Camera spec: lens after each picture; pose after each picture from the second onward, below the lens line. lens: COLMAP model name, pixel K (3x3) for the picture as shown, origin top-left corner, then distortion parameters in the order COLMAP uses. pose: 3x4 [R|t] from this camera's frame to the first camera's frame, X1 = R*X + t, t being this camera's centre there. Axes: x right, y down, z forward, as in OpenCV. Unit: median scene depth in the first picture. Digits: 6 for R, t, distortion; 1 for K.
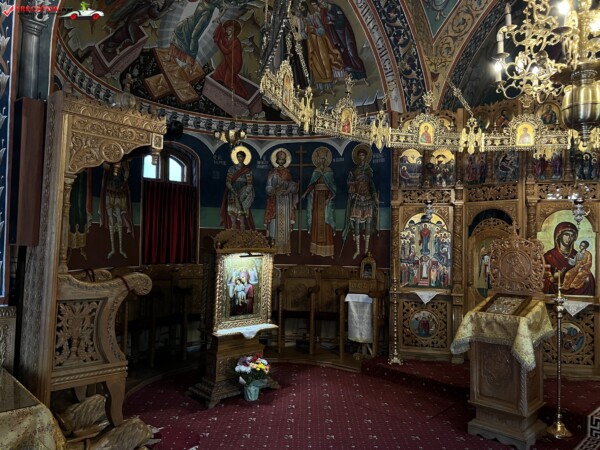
lens RADIAL K [[454.6, 0, 302.5], [0, 454.6, 227.0], [0, 0, 1]] dist [0.045600, -0.044230]
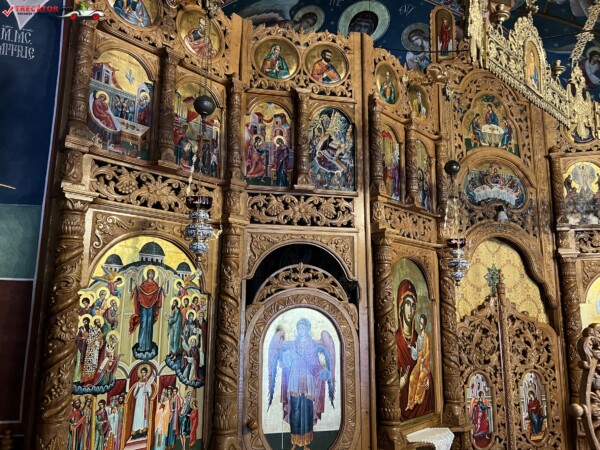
lens RADIAL K [[454.6, 0, 298.4], [0, 454.6, 222.6], [0, 0, 1]] dist [0.045600, -0.044230]
pose [[0.514456, 0.148636, 0.844537, 0.027626], [-0.036752, 0.987780, -0.151459, 0.008097], [-0.856729, 0.046881, 0.513632, 0.768274]]
